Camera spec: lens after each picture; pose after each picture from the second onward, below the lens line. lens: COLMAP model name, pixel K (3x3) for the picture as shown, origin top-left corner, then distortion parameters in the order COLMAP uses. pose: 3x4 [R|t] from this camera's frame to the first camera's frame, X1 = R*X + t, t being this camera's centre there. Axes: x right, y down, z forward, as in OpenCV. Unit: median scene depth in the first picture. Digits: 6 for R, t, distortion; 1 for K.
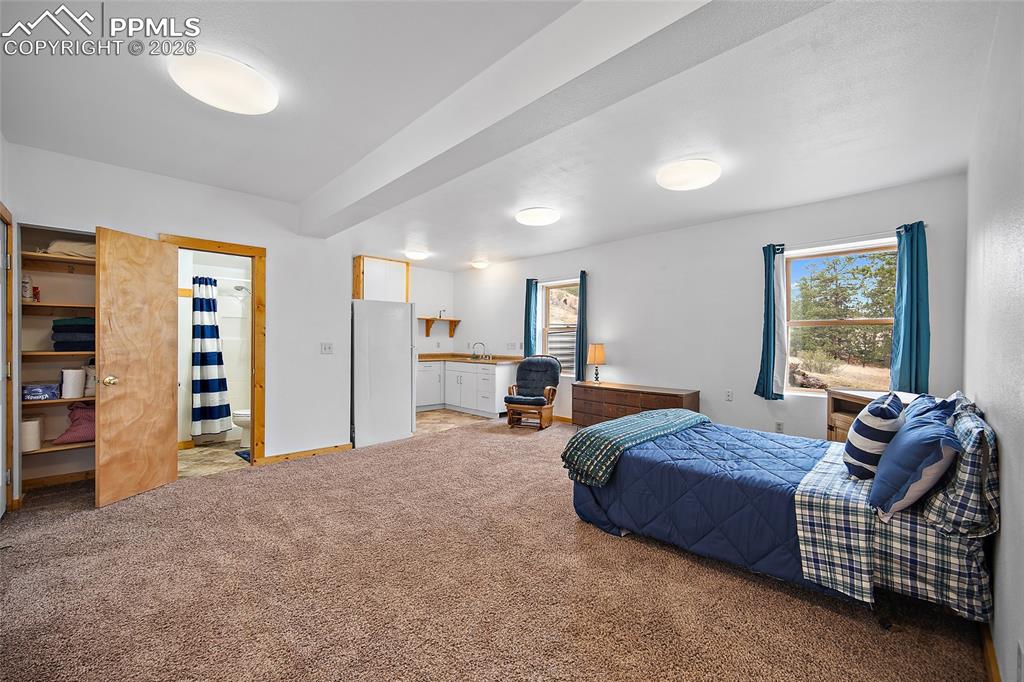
lens RADIAL K [[407.1, 0, 513.3], [0, 407.1, 341.6], [0, 0, 1]] dist [-0.001518, -0.000251]
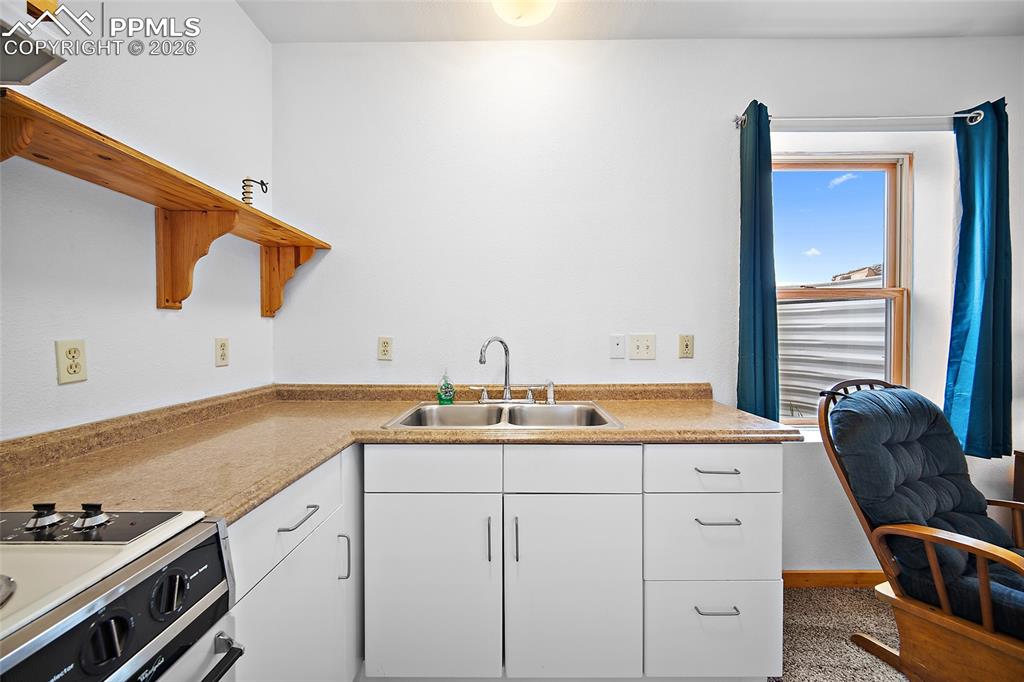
lens RADIAL K [[407.1, 0, 514.4], [0, 407.1, 340.0], [0, 0, 1]] dist [-0.001518, -0.000251]
pose [[0.702194, -0.020582, 0.711688, -0.228099], [0.011357, 0.999779, 0.017708, 0.000415], [-0.711895, -0.004352, 0.702273, 0.770774]]
